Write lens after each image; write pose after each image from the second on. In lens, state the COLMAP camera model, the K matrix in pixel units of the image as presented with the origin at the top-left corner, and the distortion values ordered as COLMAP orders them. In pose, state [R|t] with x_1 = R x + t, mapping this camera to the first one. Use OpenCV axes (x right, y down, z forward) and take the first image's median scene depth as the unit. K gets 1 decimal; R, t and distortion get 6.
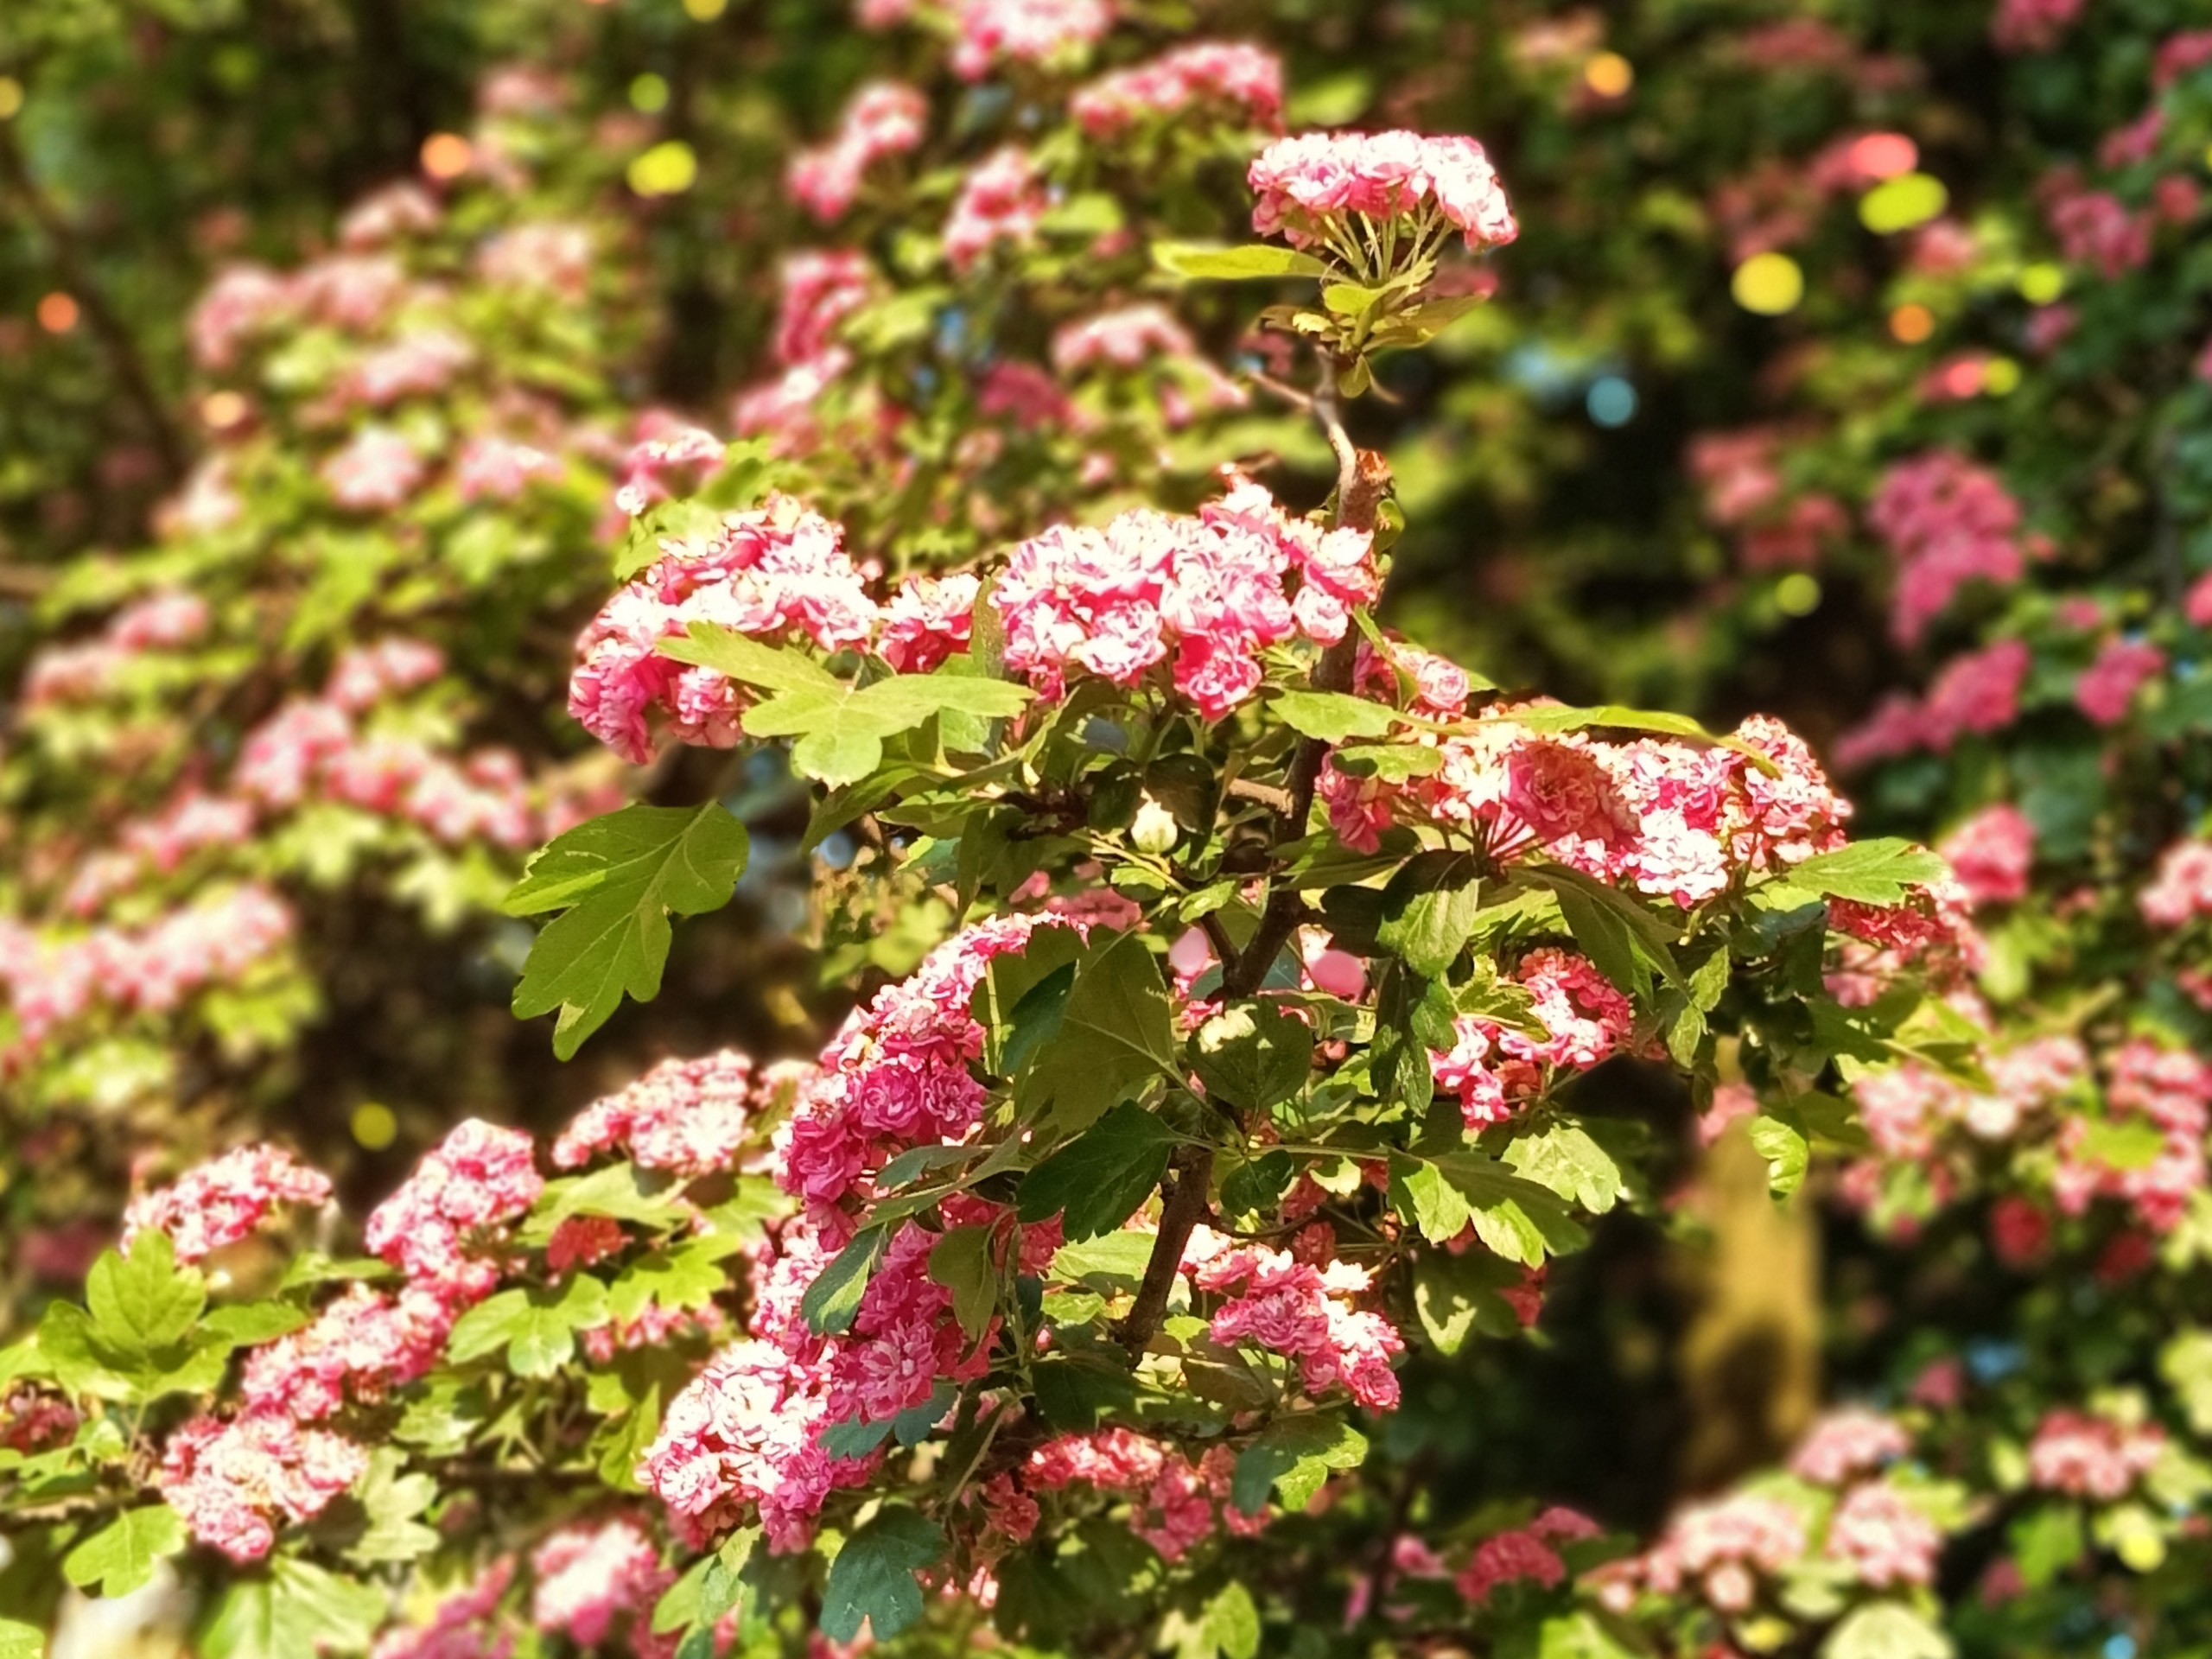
lens RADIAL K [[3694.4, 0, 1106.0], [0, 3694.4, 829.5], [0, 0, 1]] dist [0.177932, -1.007974]
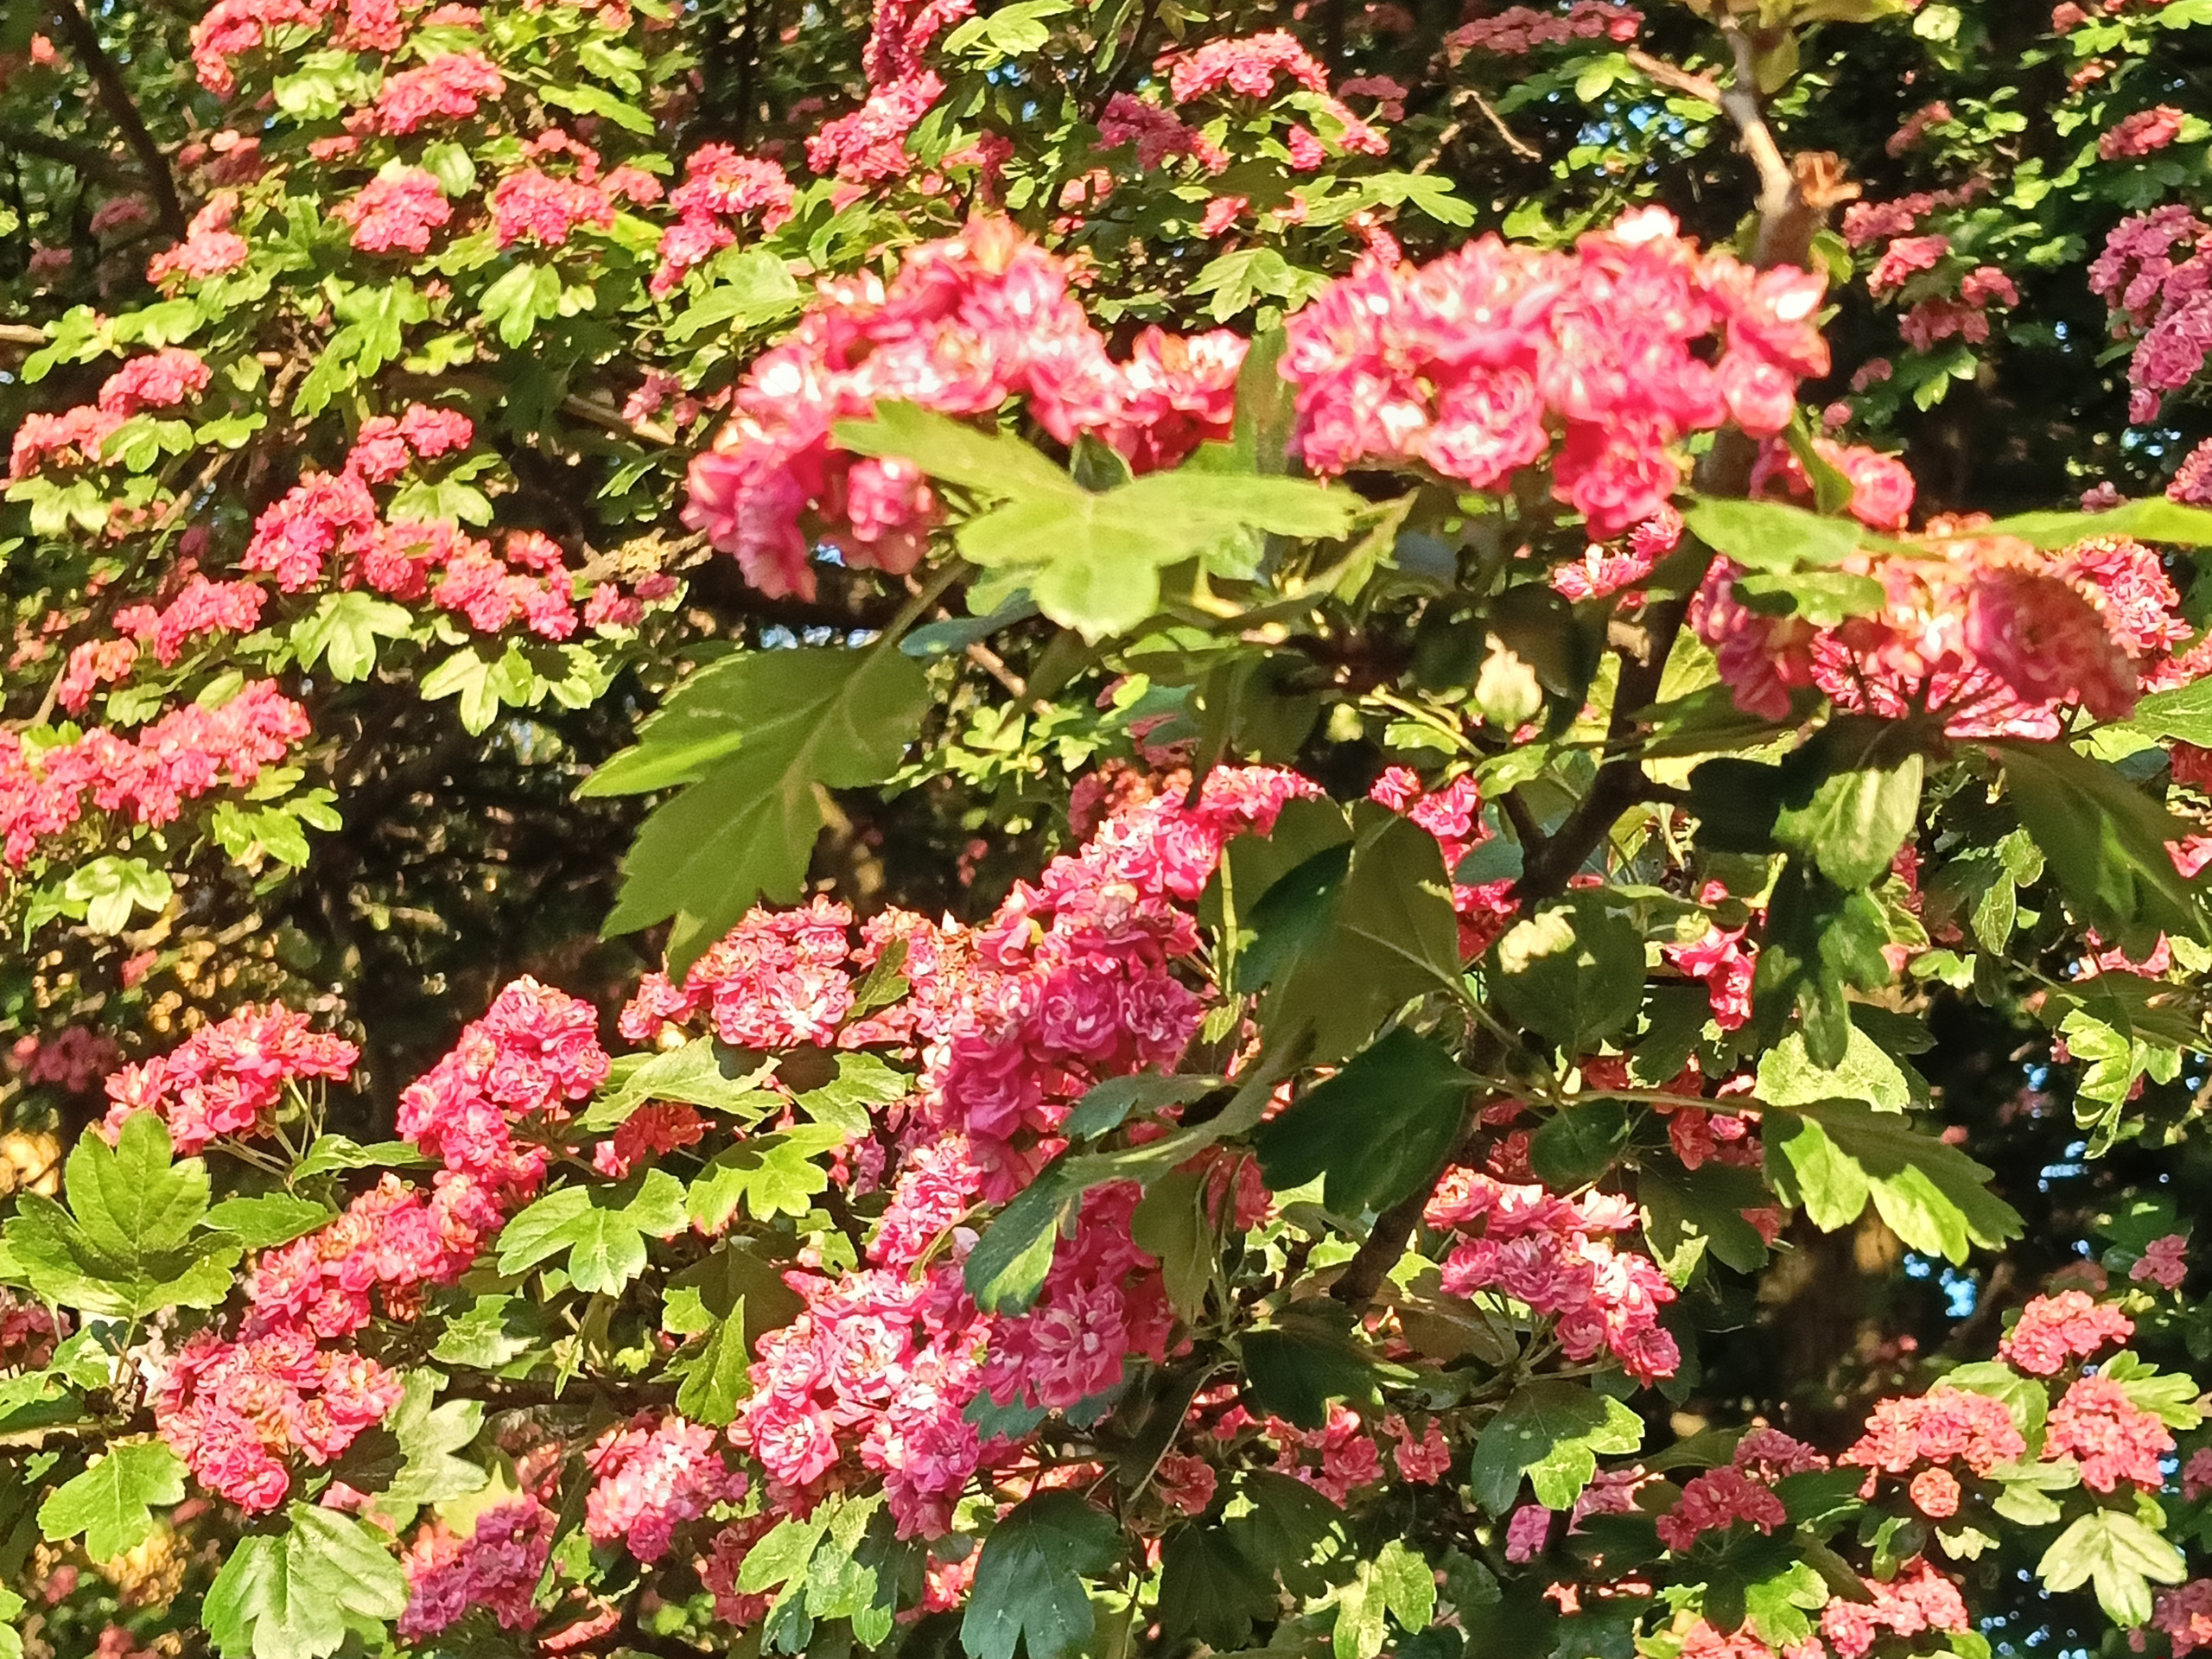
lens RADIAL K [[3694.4, 0, 1106.0], [0, 3694.4, 829.5], [0, 0, 1]] dist [0.177932, -1.007974]
pose [[0.999950, 0.009796, -0.001878, -0.038117], [-0.009660, 0.998018, 0.062188, -0.010355], [0.002484, -0.062166, 0.998063, 0.166376]]
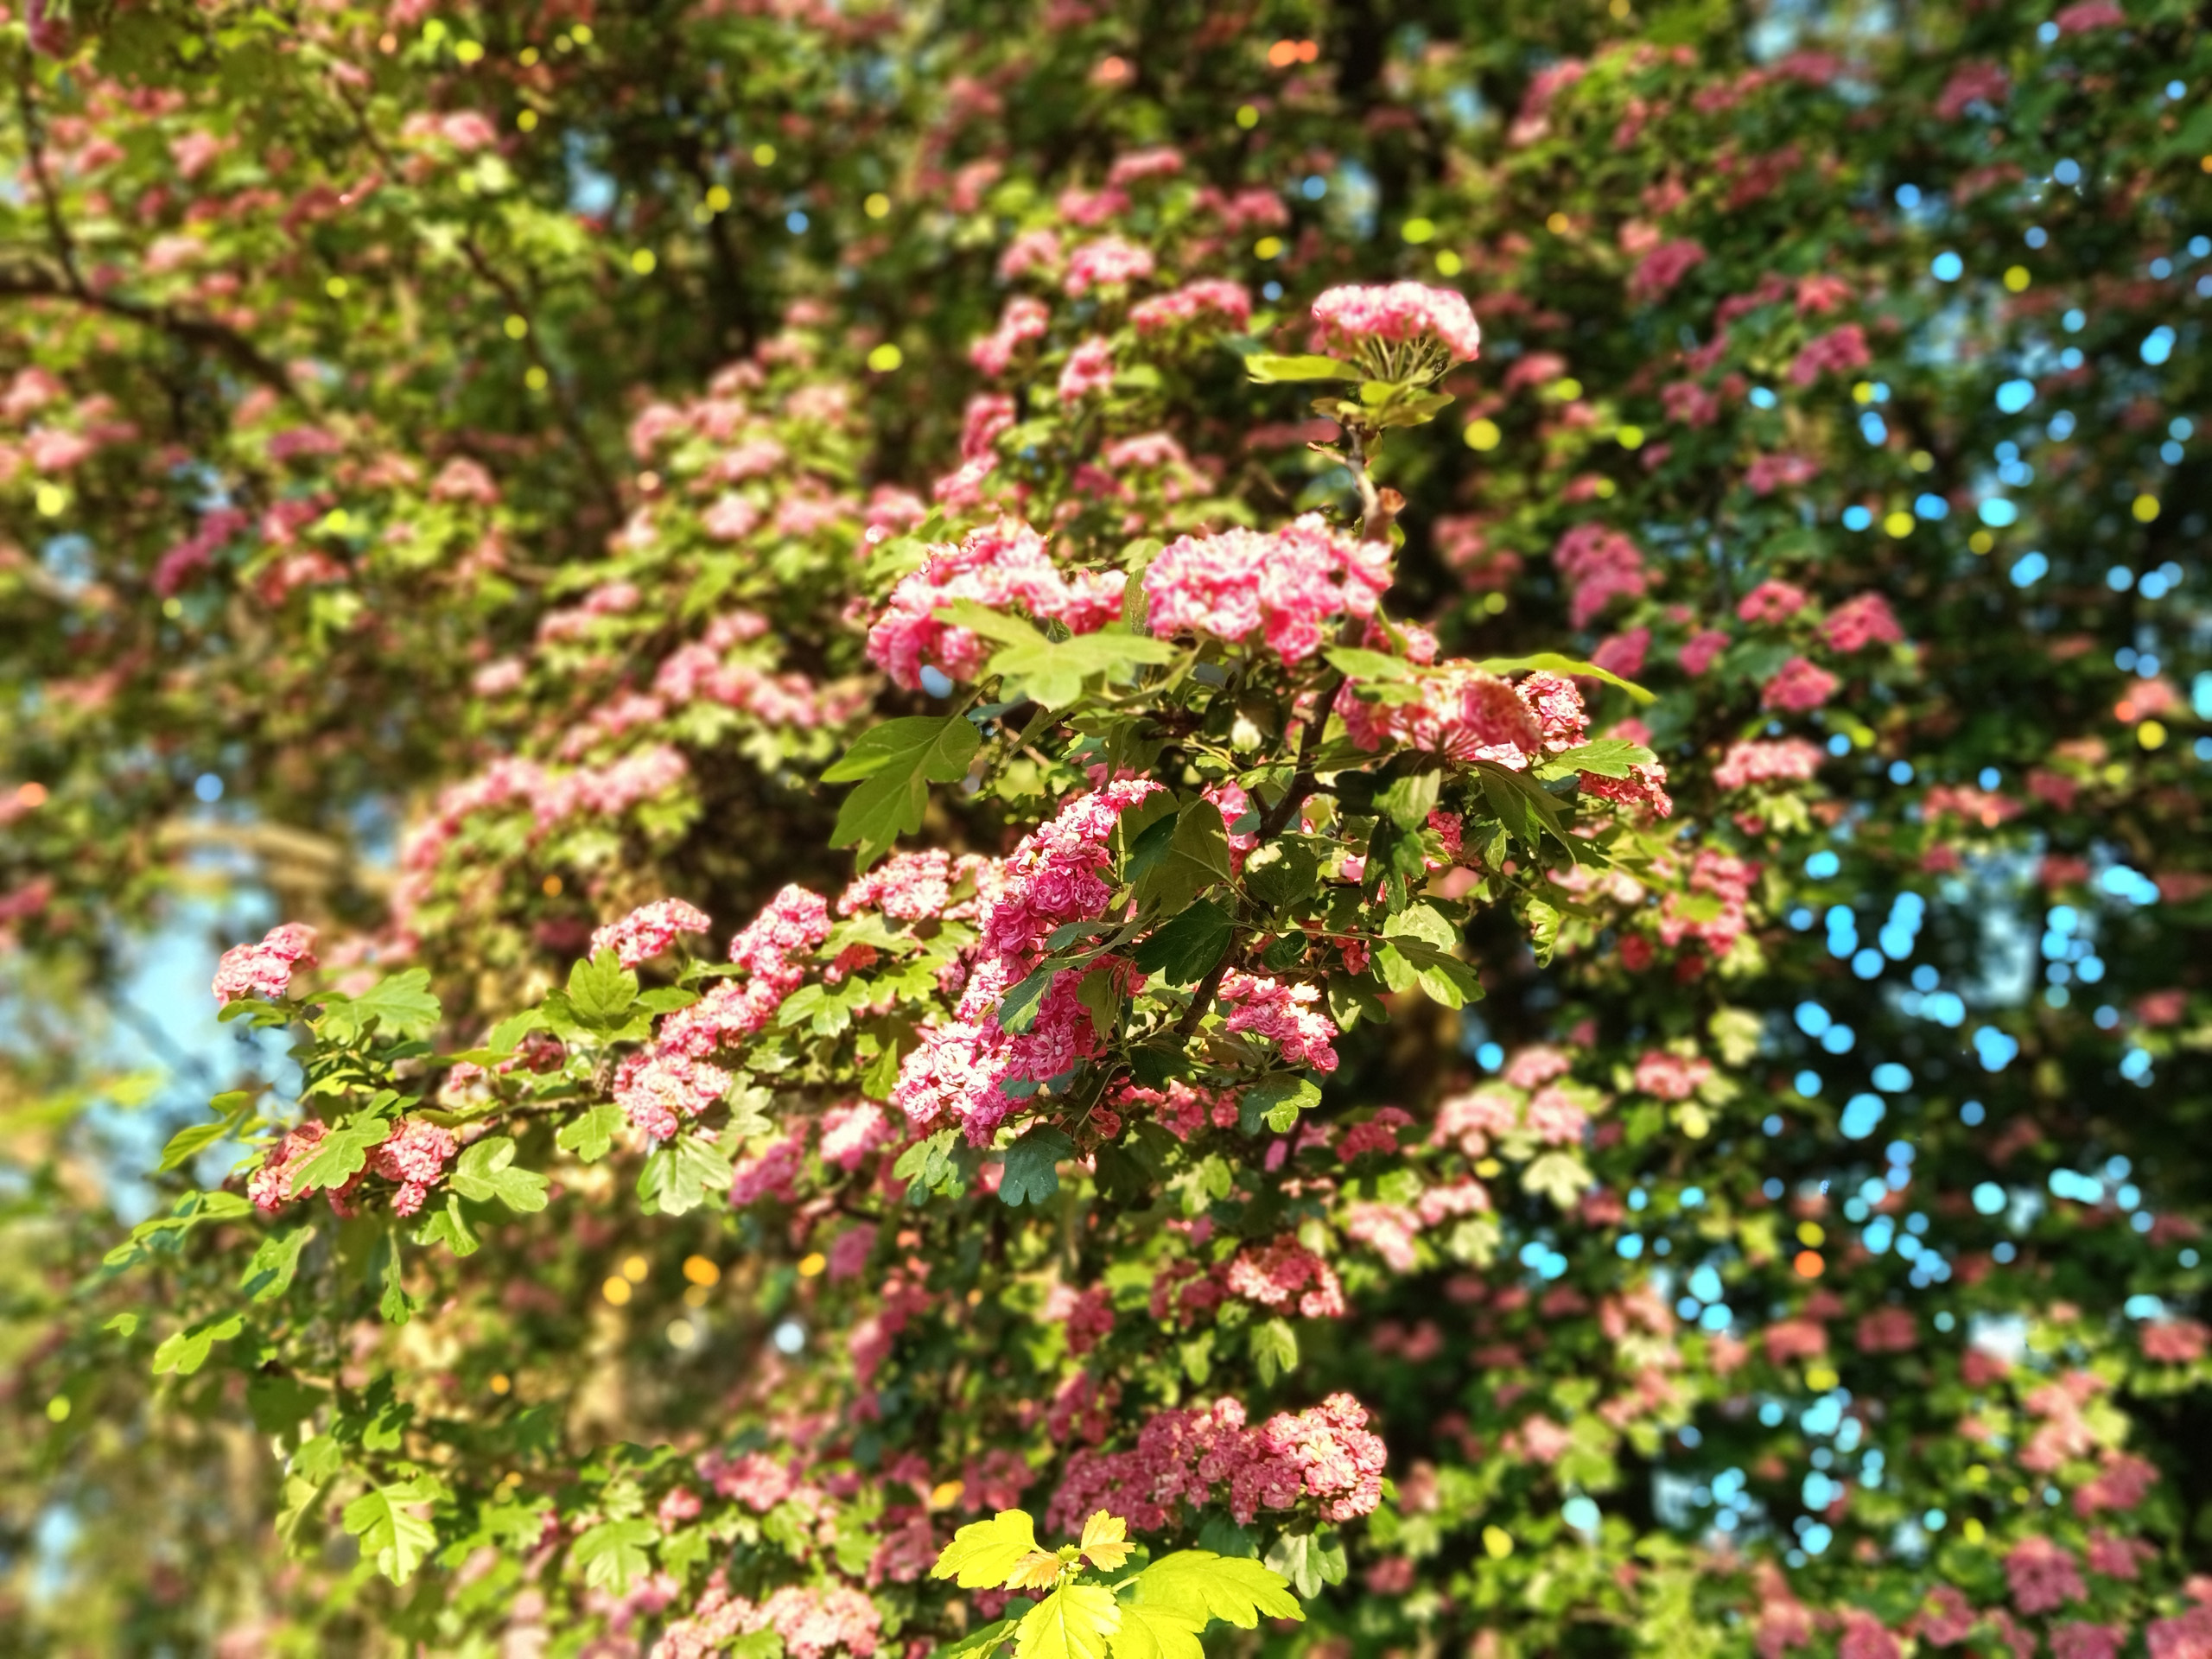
lens RADIAL K [[1857.3, 0, 1137.2], [0, 1857.3, 835.1], [0, 0, 1]] dist [0.003578, 0.006263]
pose [[0.999540, 0.016037, 0.025733, -0.031374], [-0.017634, 0.997852, 0.063088, -0.004334], [-0.024666, -0.063513, 0.997676, 0.128283]]
